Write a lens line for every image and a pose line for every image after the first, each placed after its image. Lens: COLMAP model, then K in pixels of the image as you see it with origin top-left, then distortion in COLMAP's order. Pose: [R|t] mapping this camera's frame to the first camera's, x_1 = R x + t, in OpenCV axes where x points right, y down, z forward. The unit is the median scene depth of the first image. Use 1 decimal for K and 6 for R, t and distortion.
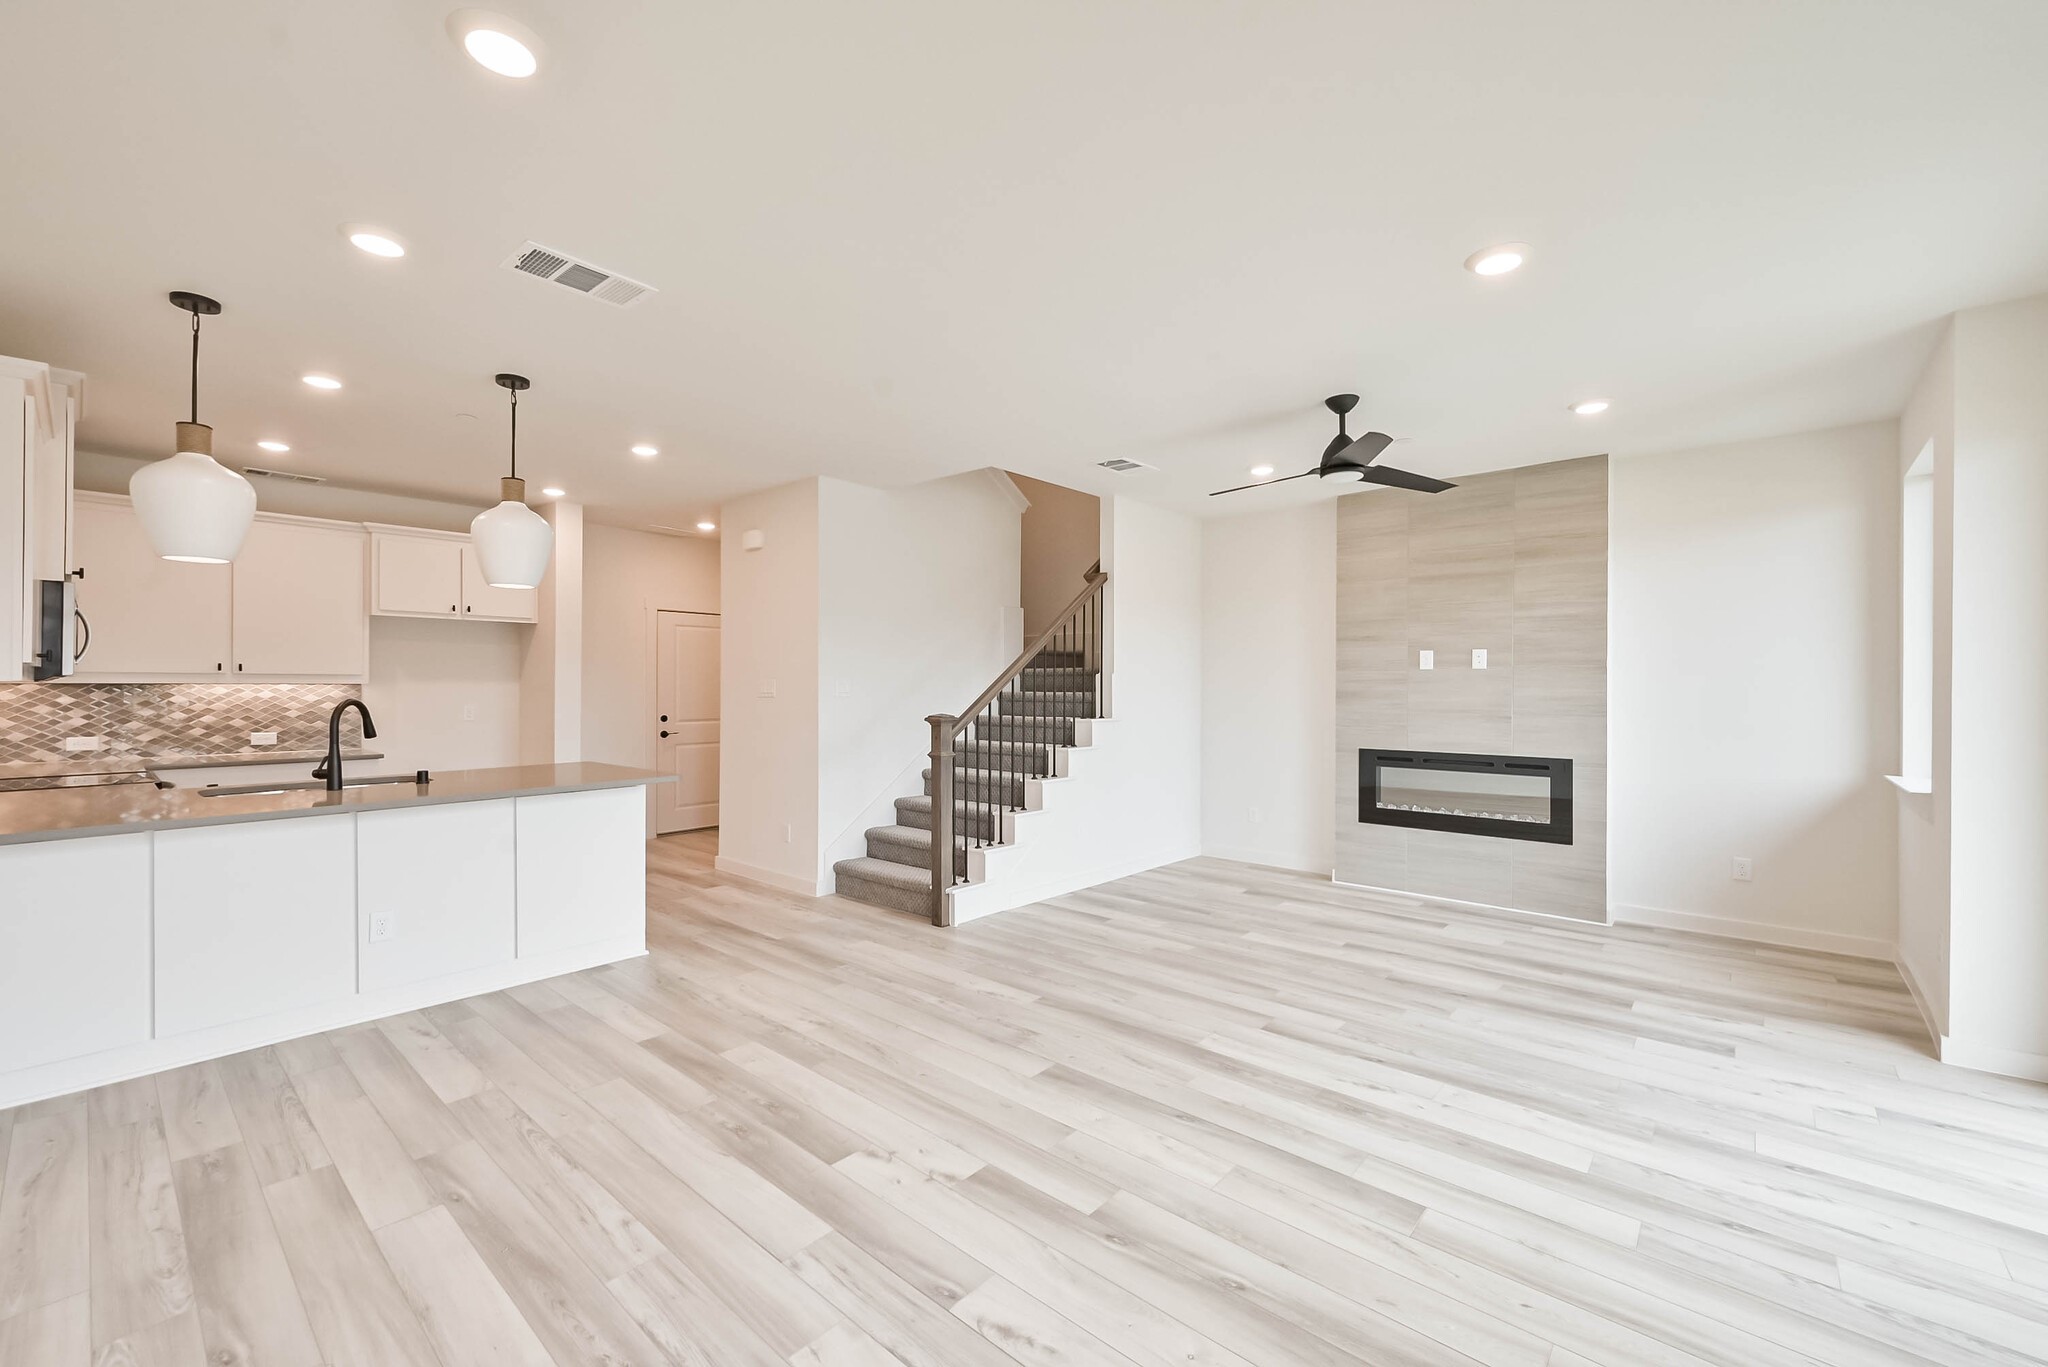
lens RADIAL K [[815.5, 0, 1028.5], [0, 815.5, 677.2], [0, 0, 1]] dist [-0.004722, 0.001682]
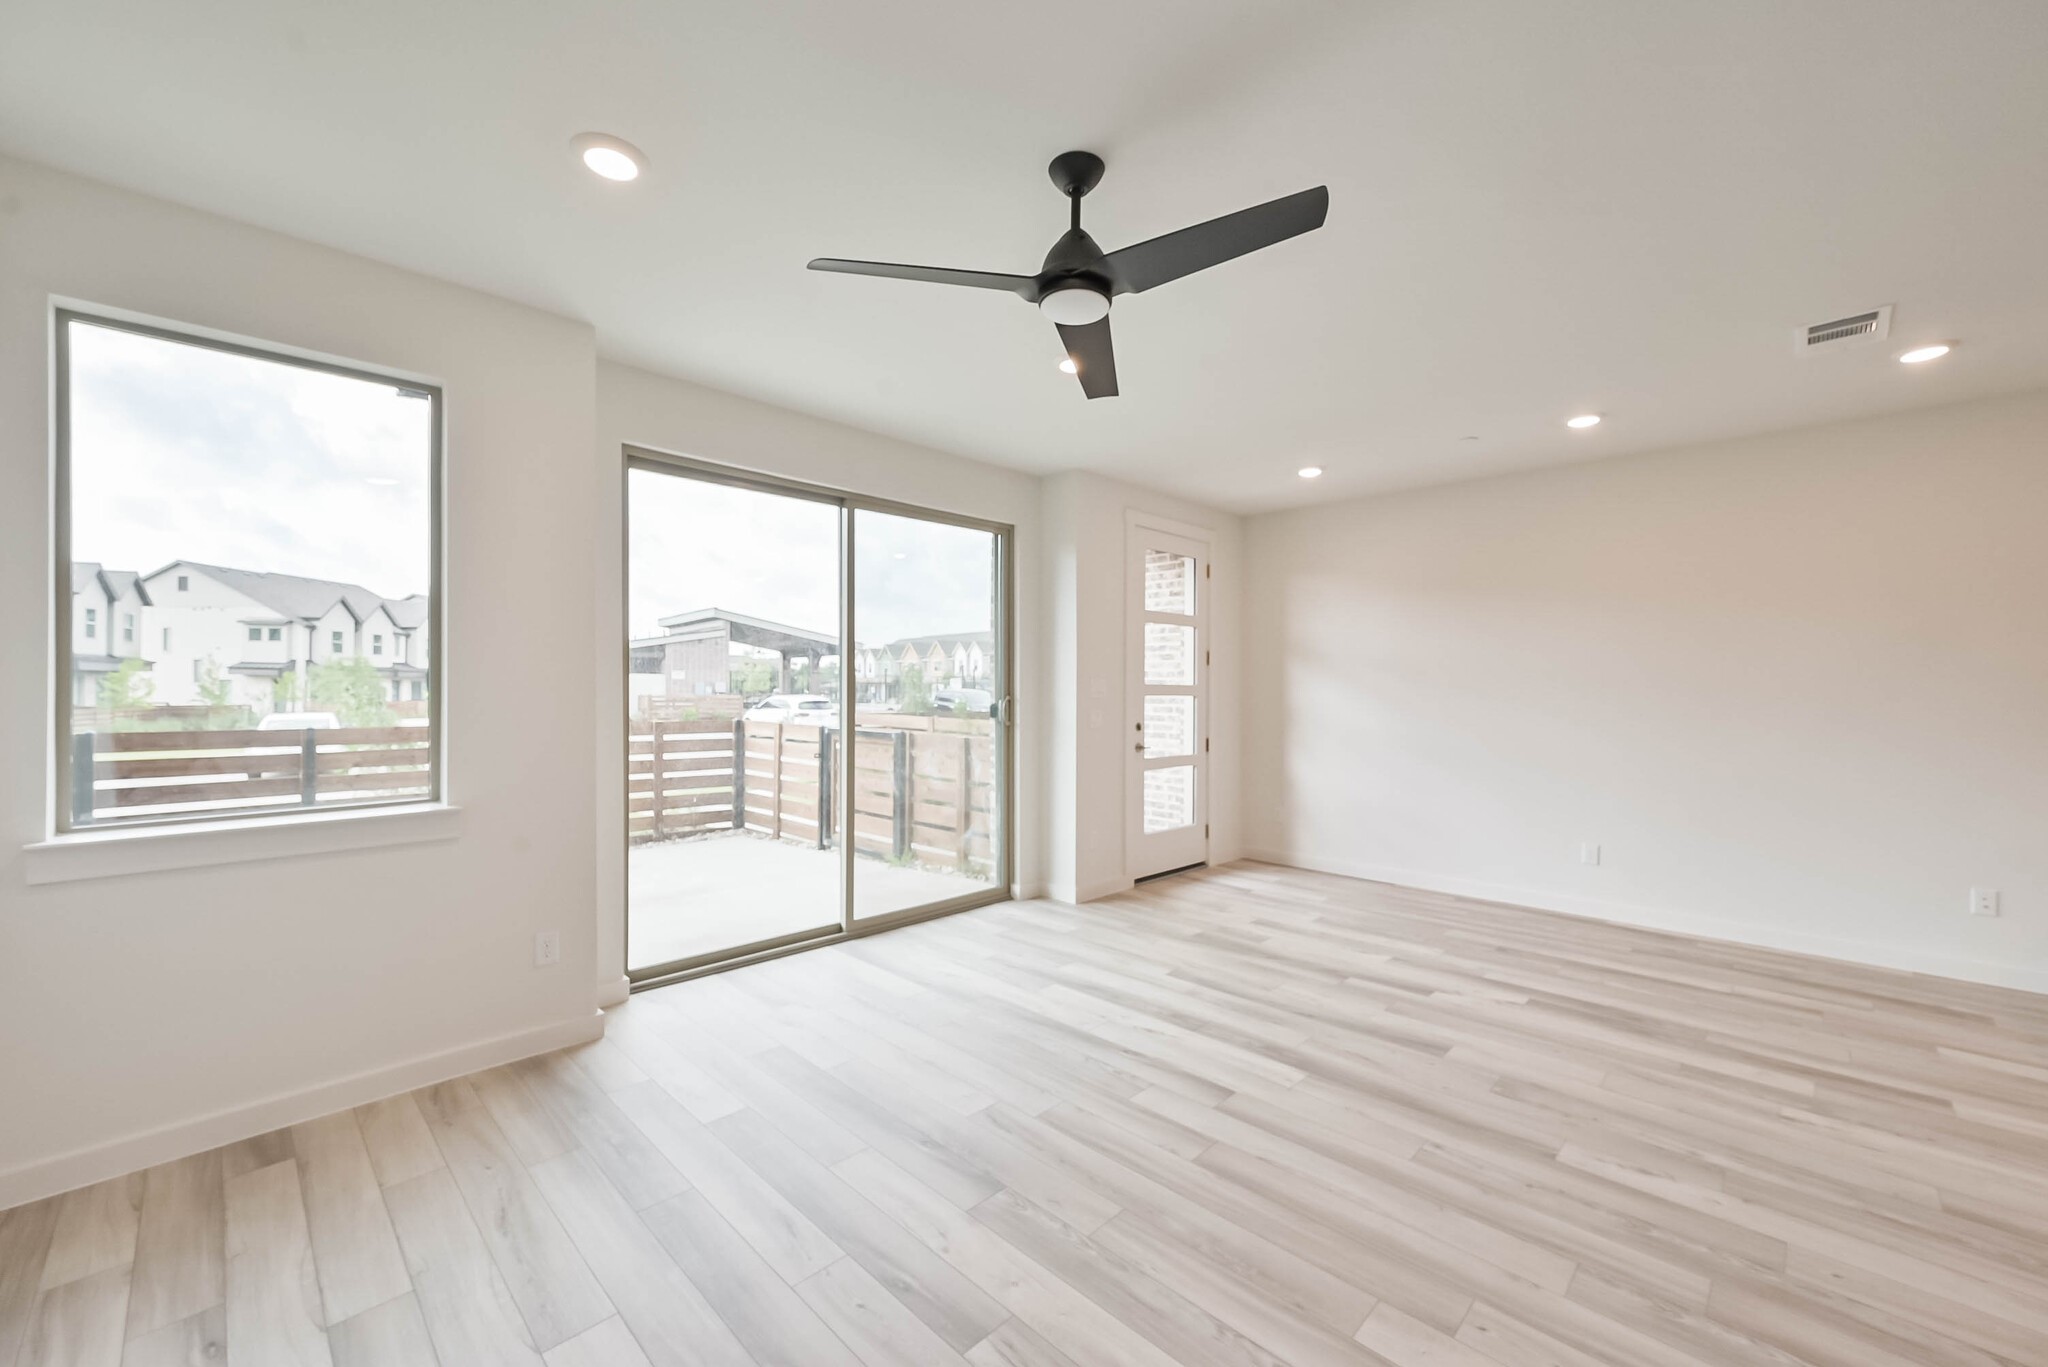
lens RADIAL K [[815.5, 0, 1045.6], [0, 815.5, 693.8], [0, 0, 1]] dist [-0.004722, 0.001682]
pose [[-0.999414, -0.006295, 0.033659, 0.306774], [-0.006348, 0.999979, -0.001477, 0.011009], [-0.033649, -0.001690, -0.999432, 1.246819]]
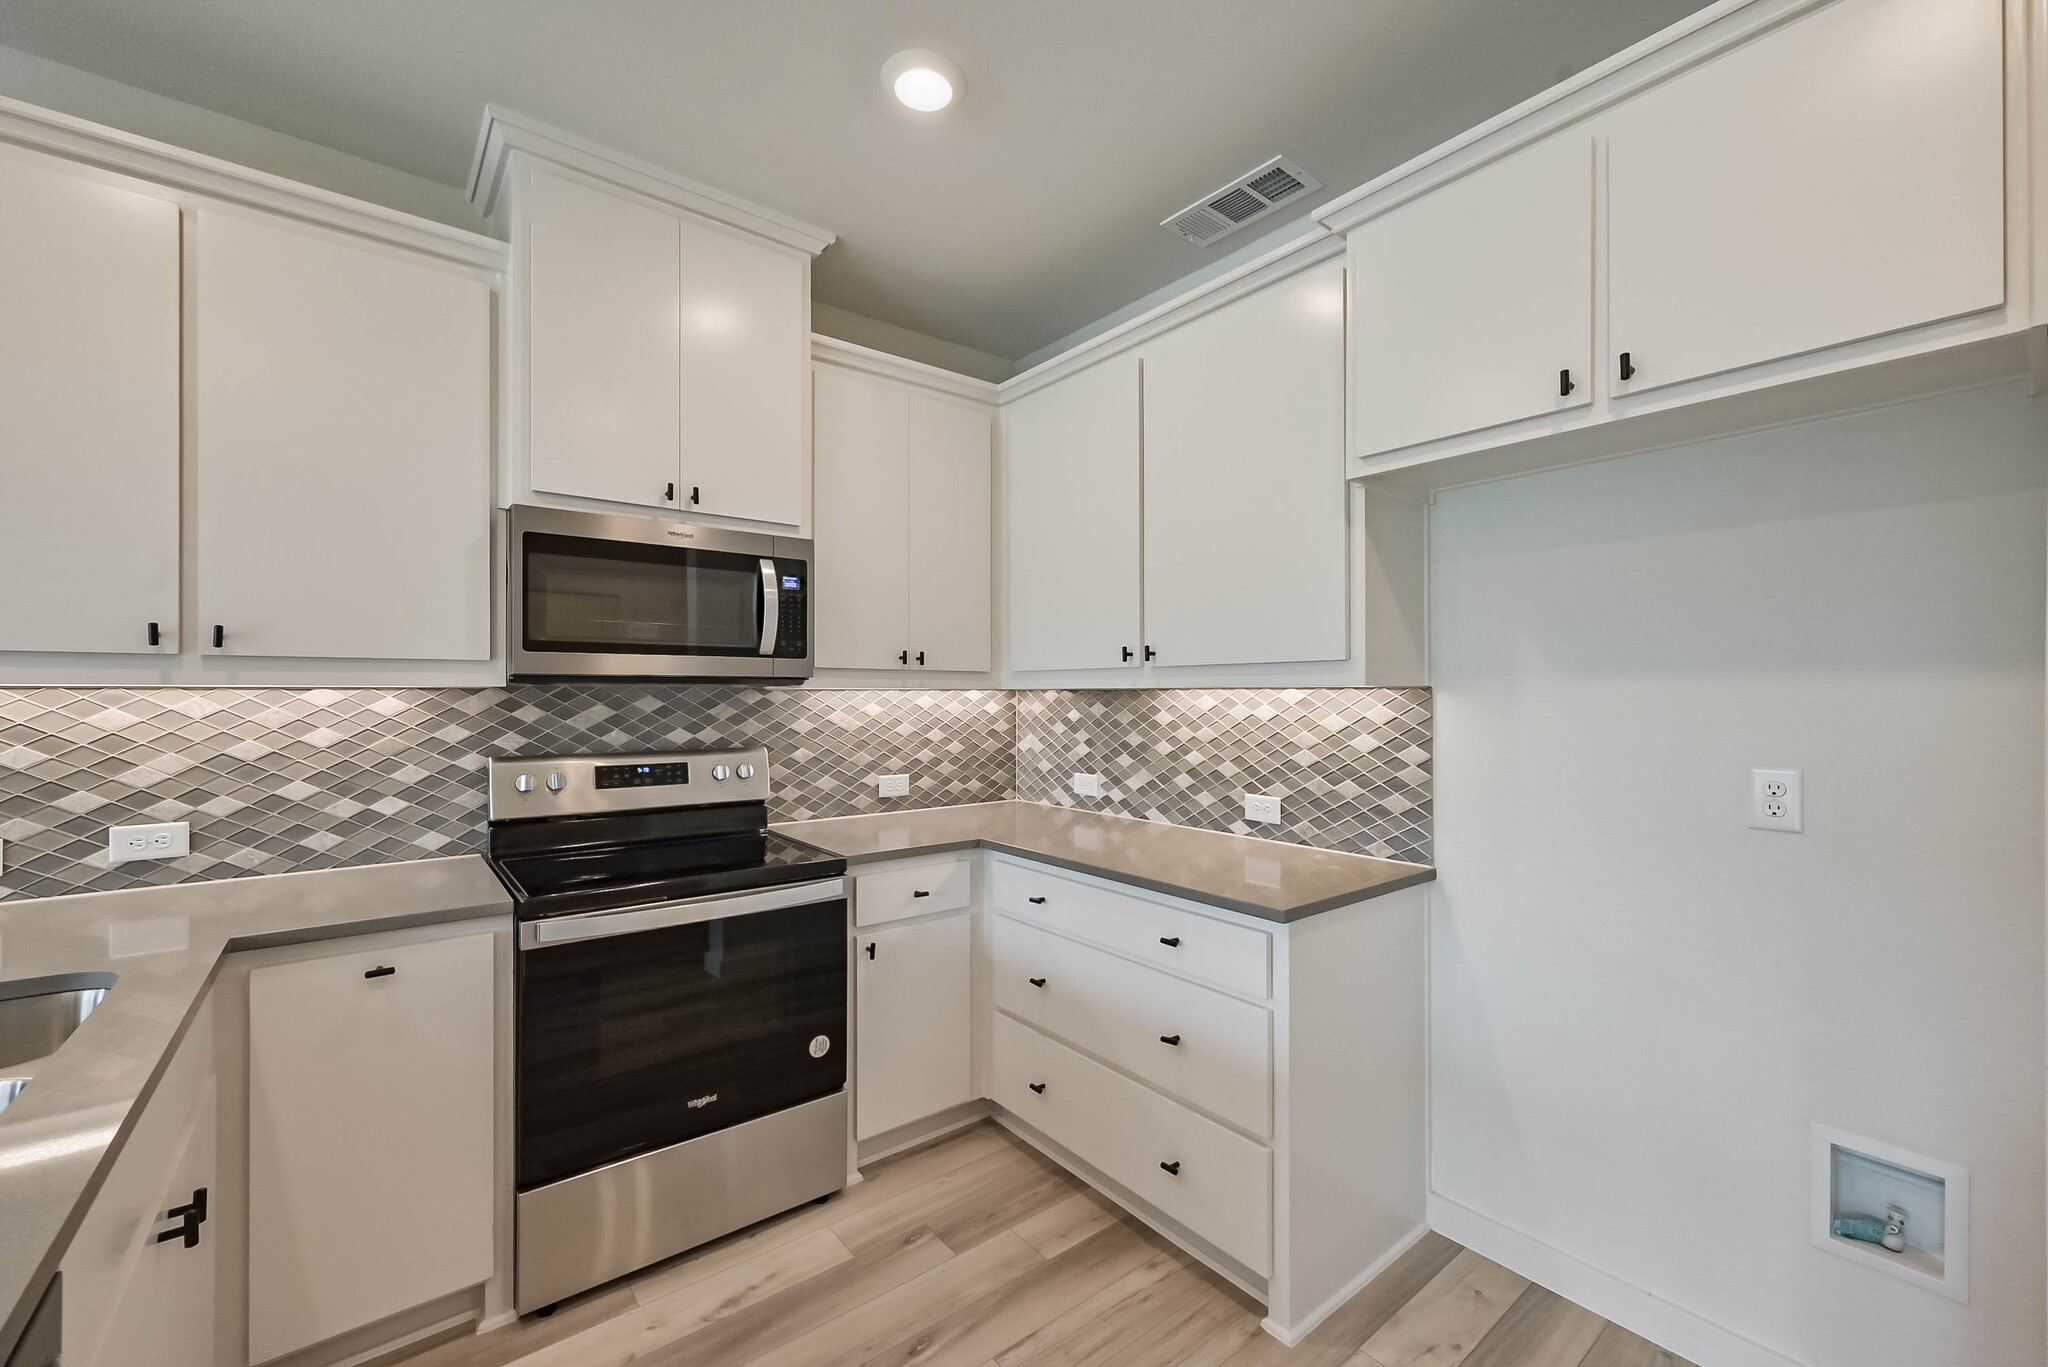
lens RADIAL K [[815.5, 0, 984.7], [0, 815.5, 683.8], [0, 0, 1]] dist [-0.004722, 0.001682]
pose [[-0.190499, -0.014409, -0.981582, -0.534013], [0.013238, 0.999764, -0.017245, 0.013343], [0.981598, -0.016279, -0.190263, 1.087798]]
